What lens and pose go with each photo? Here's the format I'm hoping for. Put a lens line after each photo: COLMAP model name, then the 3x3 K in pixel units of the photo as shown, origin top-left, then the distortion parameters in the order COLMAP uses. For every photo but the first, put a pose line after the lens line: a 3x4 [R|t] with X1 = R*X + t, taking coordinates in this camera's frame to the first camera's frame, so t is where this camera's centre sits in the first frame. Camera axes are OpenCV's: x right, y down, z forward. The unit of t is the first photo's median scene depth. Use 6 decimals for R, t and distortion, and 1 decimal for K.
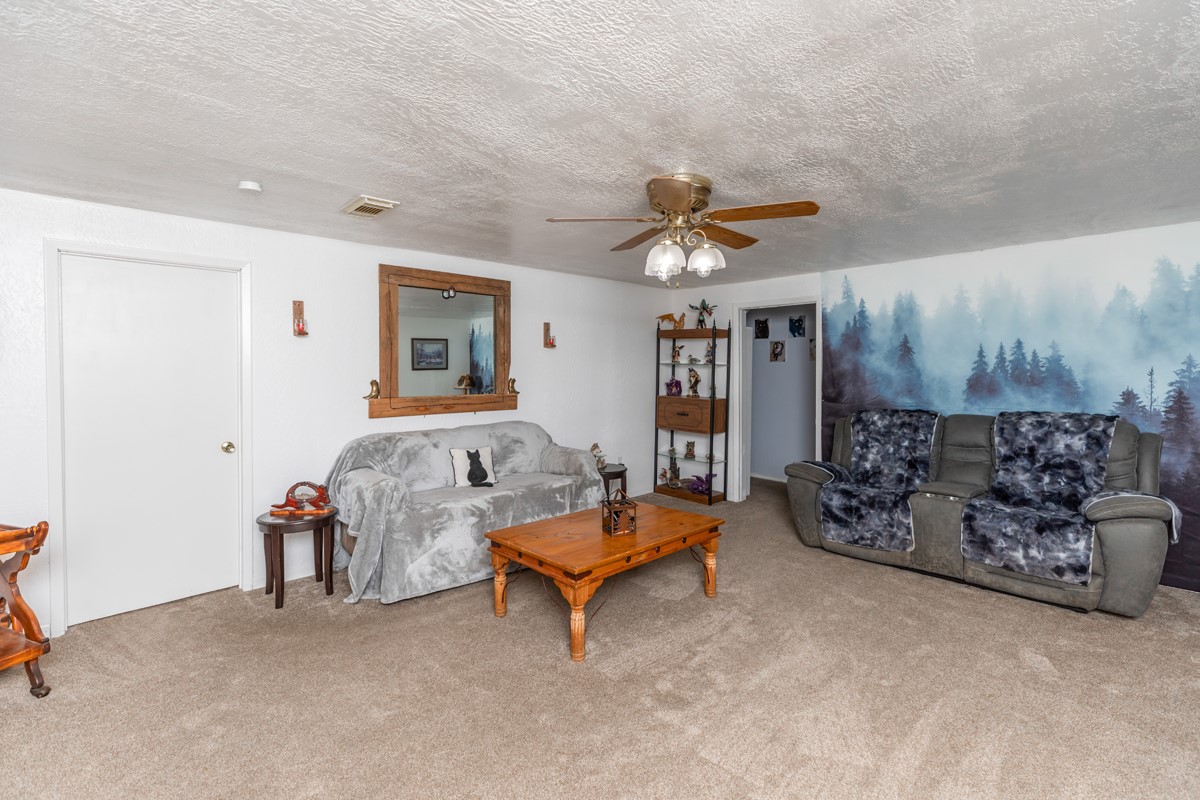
lens RADIAL K [[544.6, 0, 626.9], [0, 544.6, 372.6], [0, 0, 1]] dist [-0.001577, -0.000177]
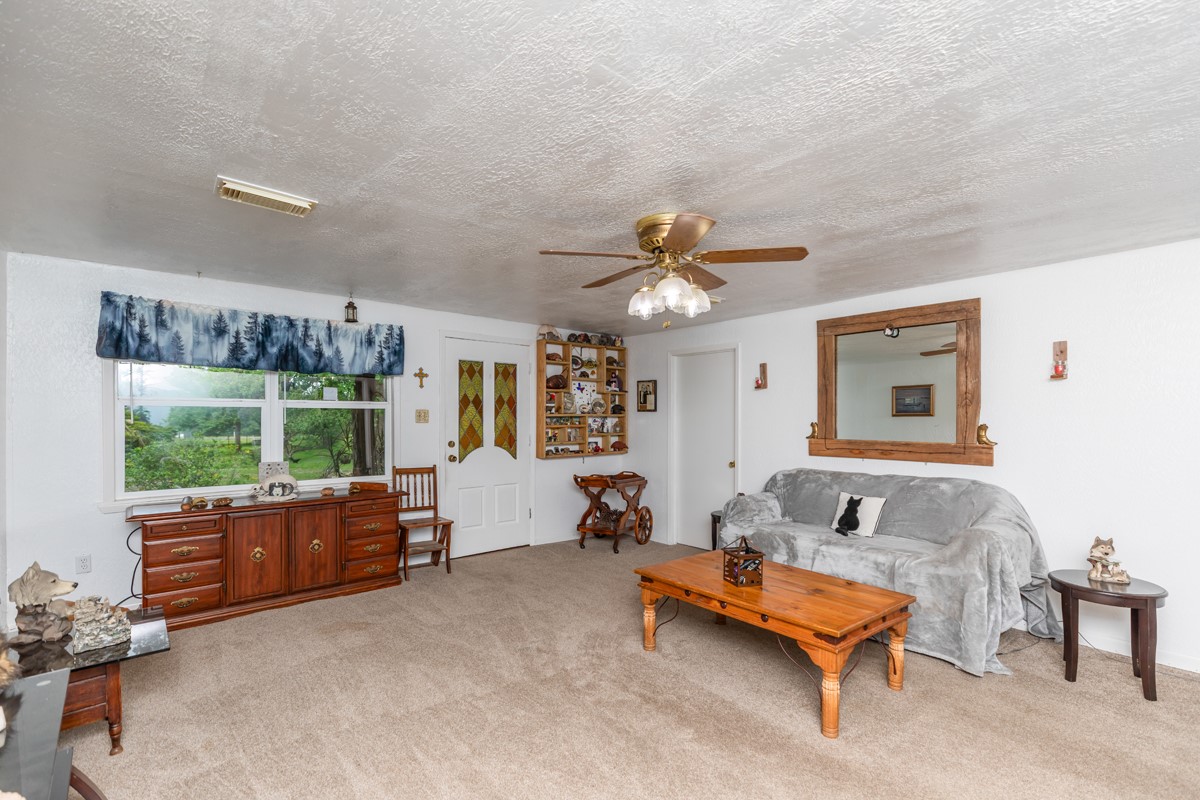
lens RADIAL K [[560.3, 0, 600.1], [0, 560.3, 421.0], [0, 0, 1]] dist [-0.000207, -0.000055]
pose [[-0.090591, 0.007021, -0.995863, 0.735849], [-0.005793, 0.999955, 0.007577, 0.004148], [0.995871, 0.006456, -0.090547, 0.629738]]
